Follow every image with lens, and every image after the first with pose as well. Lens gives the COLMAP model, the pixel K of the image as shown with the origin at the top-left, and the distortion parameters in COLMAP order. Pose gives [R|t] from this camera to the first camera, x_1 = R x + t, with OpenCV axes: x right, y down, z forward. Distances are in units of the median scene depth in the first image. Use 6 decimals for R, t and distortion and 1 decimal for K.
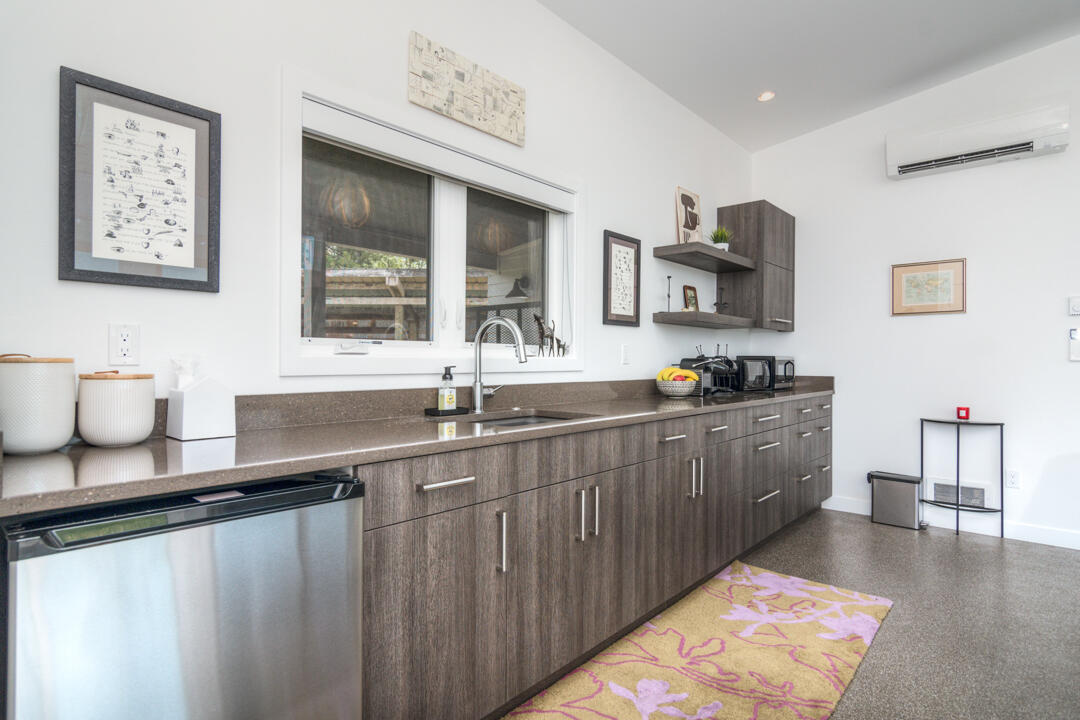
lens RADIAL K [[563.8, 0, 540.0], [0, 563.8, 360.0], [0, 0, 1]] dist [-0.003450, -0.000133]
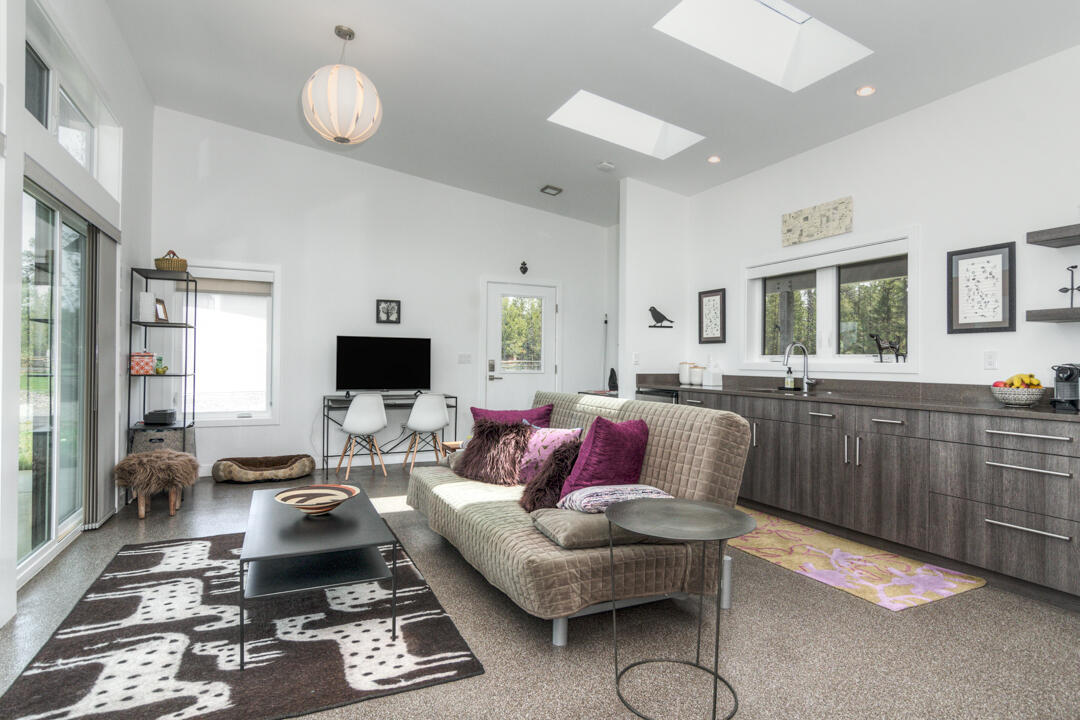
lens RADIAL K [[563.8, 0, 540.0], [0, 563.8, 360.0], [0, 0, 1]] dist [-0.003450, -0.000133]
pose [[-0.393720, -0.015086, -0.919107, 2.043081], [-0.015338, 0.999834, -0.009841, 0.018486], [0.919102, 0.010223, -0.393886, 0.943200]]
